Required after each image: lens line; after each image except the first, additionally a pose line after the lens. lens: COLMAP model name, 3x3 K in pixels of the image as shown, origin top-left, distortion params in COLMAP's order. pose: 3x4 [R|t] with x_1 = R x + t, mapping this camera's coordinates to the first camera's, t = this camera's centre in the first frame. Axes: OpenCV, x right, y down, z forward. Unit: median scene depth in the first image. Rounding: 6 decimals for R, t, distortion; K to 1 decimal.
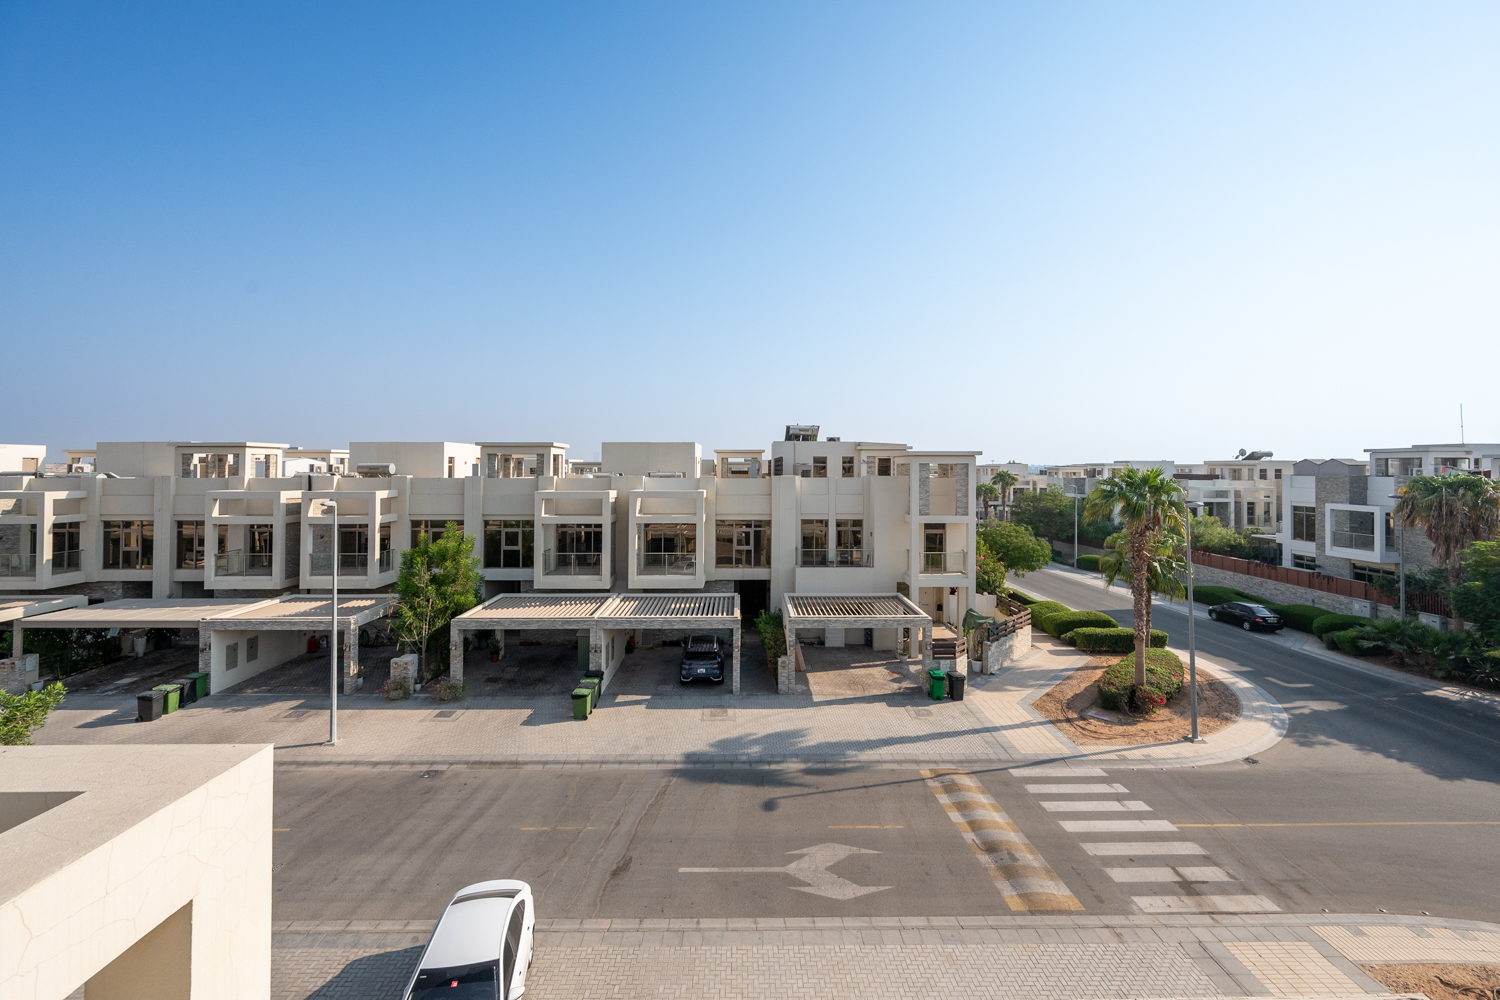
lens RADIAL K [[615.4, 0, 751.8], [0, 615.4, 494.8], [0, 0, 1]] dist [-0.000471, -0.000178]
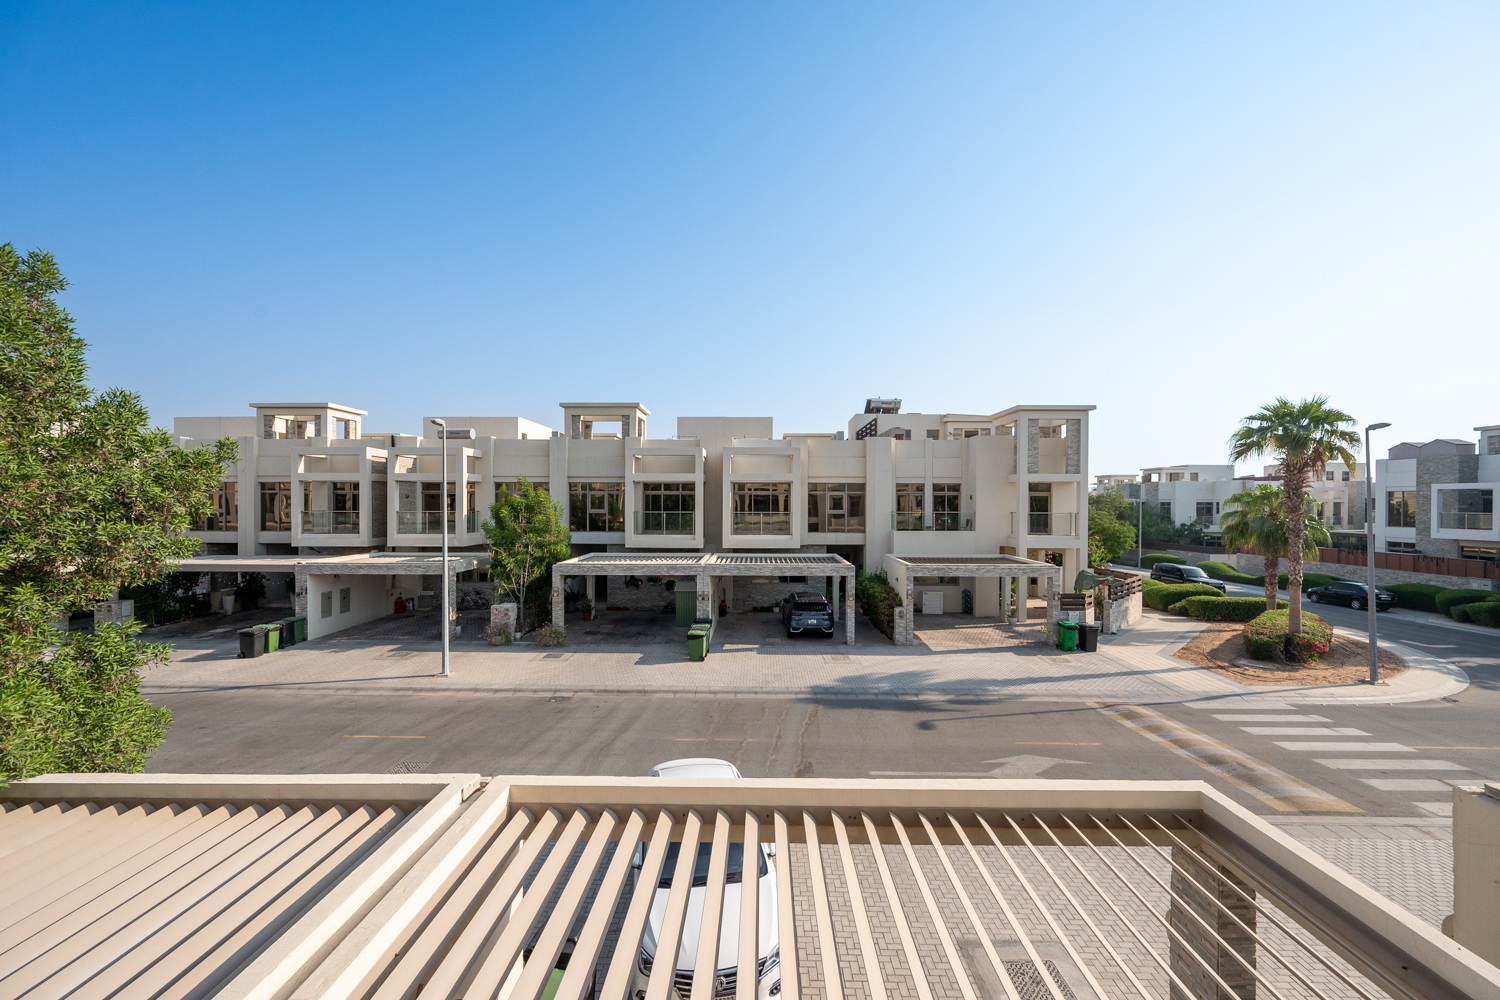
lens RADIAL K [[598.2, 0, 758.3], [0, 598.2, 541.0], [0, 0, 1]] dist [-0.000140, -0.000124]
pose [[0.999655, 0.003825, -0.025998, -0.134546], [-0.003208, 0.999713, 0.023734, 0.132977], [0.026081, -0.023642, 0.999380, 0.073371]]
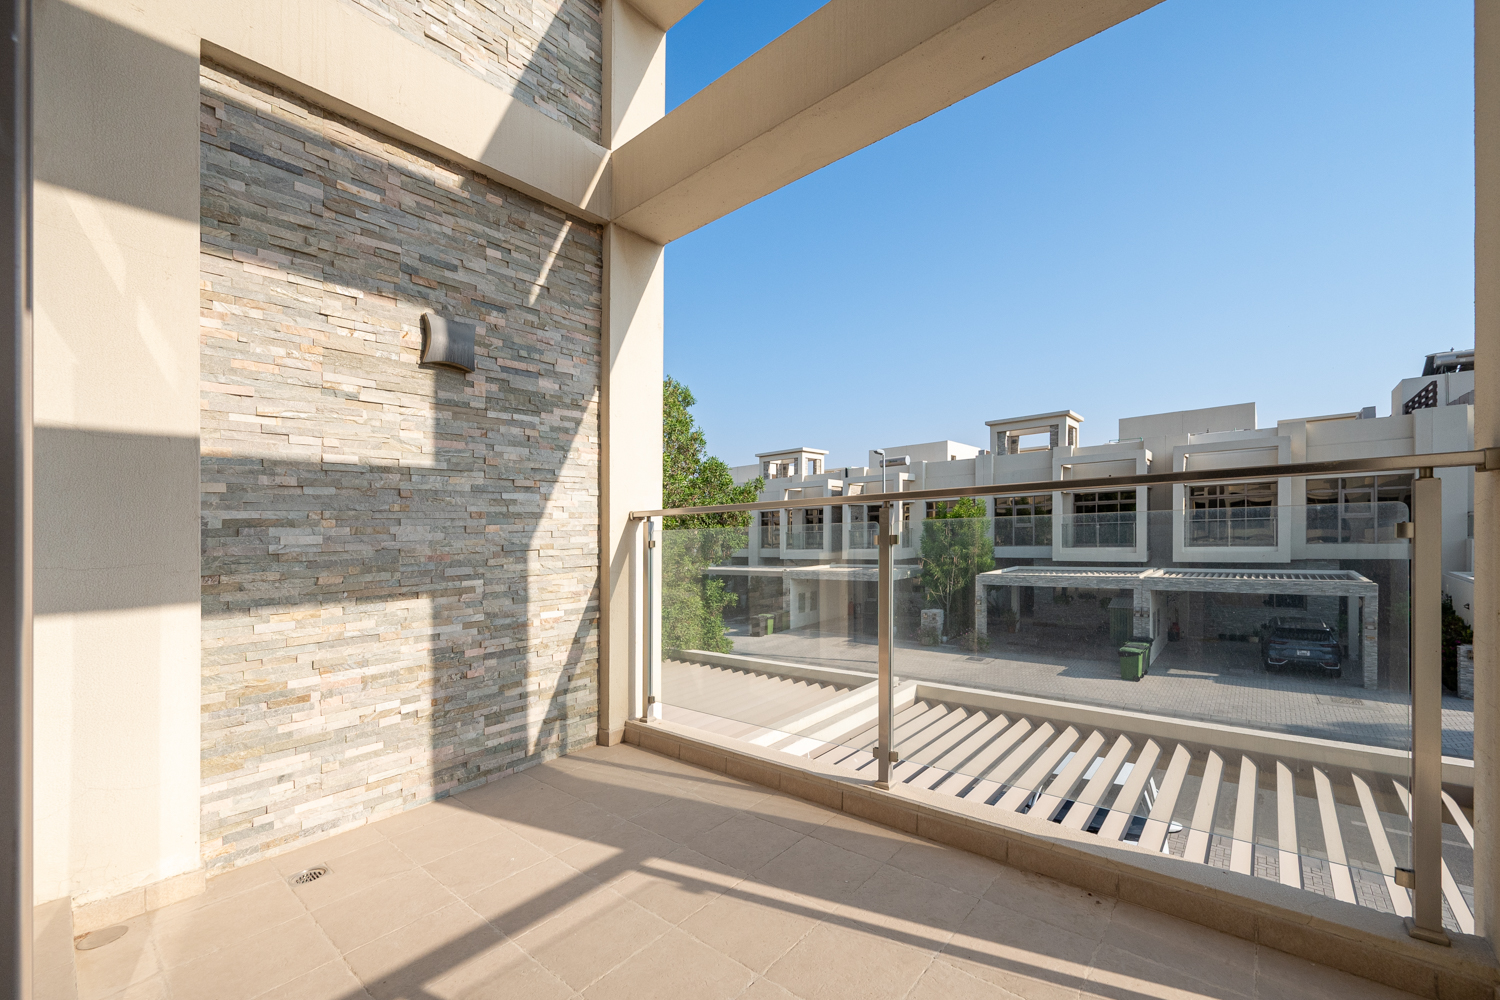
lens RADIAL K [[609.9, 0, 757.3], [0, 609.9, 553.2], [0, 0, 1]] dist [-0.002403, -0.000517]
pose [[0.753348, -0.000627, -0.657621, -0.090764], [0.005648, 0.999969, 0.005517, 0.148554], [0.657597, -0.007871, 0.753328, 0.002019]]
